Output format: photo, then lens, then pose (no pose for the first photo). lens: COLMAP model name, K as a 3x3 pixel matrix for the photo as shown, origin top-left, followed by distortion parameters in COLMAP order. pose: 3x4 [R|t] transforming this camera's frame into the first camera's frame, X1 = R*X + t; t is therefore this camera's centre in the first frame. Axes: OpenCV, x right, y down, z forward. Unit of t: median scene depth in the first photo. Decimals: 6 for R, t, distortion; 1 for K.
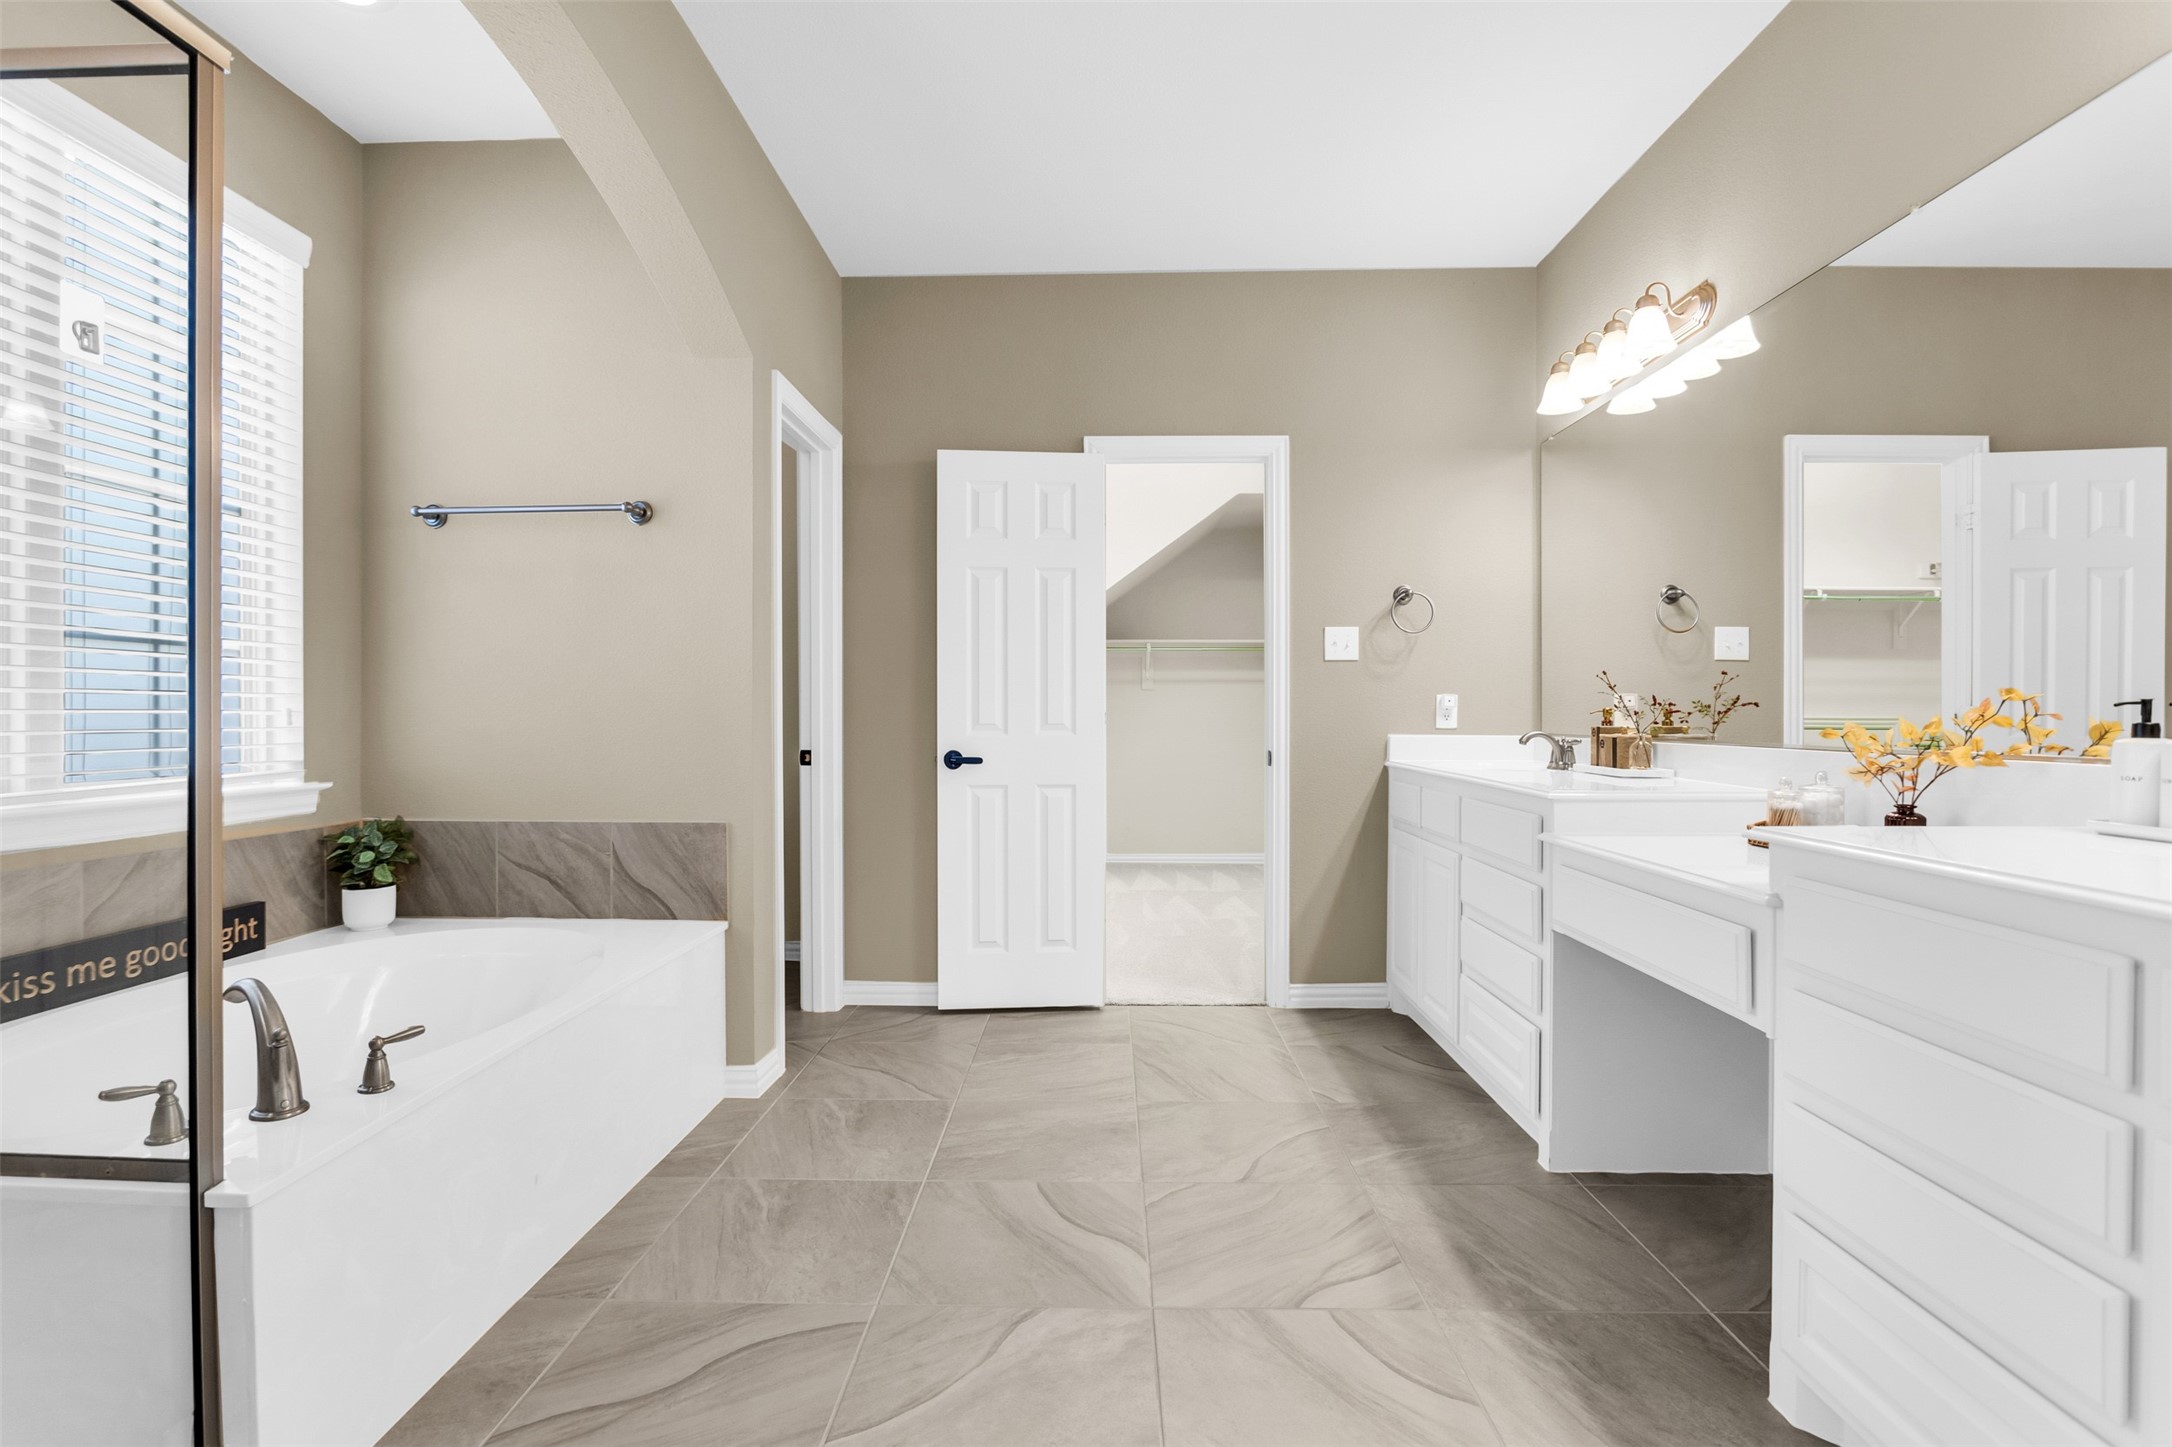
lens RADIAL K [[1034.6, 0, 1083.6], [0, 1034.6, 715.8], [0, 0, 1]] dist [0.001253, 0.000765]
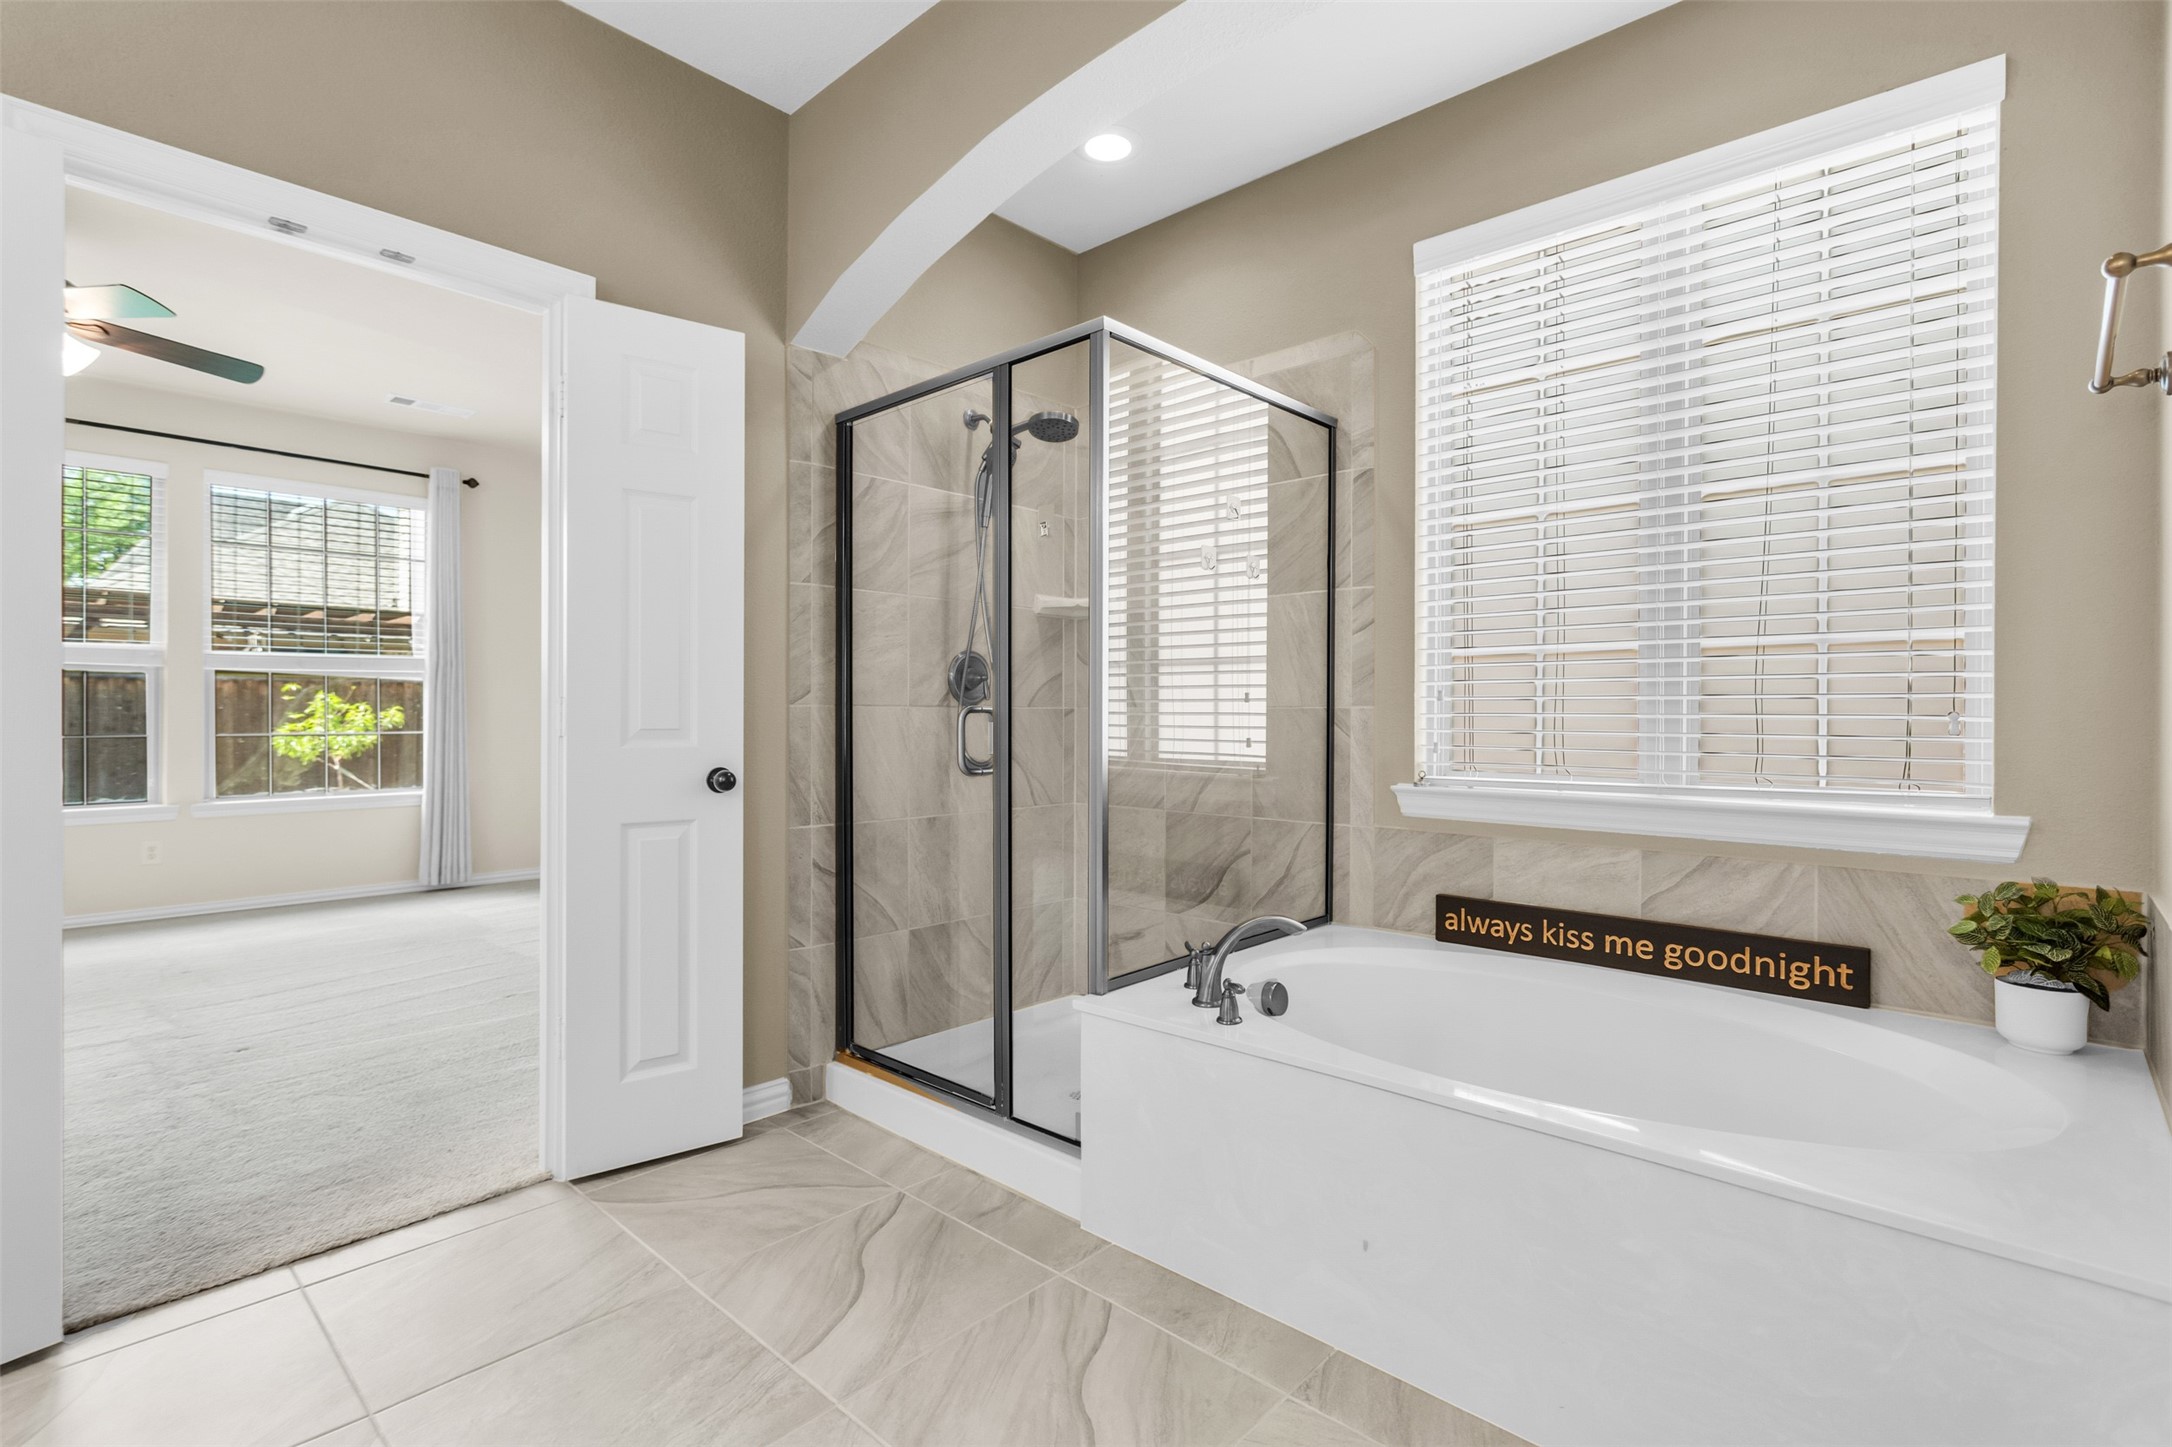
lens RADIAL K [[1034.6, 0, 1083.6], [0, 1034.6, 715.8], [0, 0, 1]] dist [0.001253, 0.000765]
pose [[-0.667985, 0.000697, -0.744175, 0.264033], [-0.005747, 0.999965, 0.006096, -0.006201], [0.744153, 0.008349, -0.667957, 1.299319]]
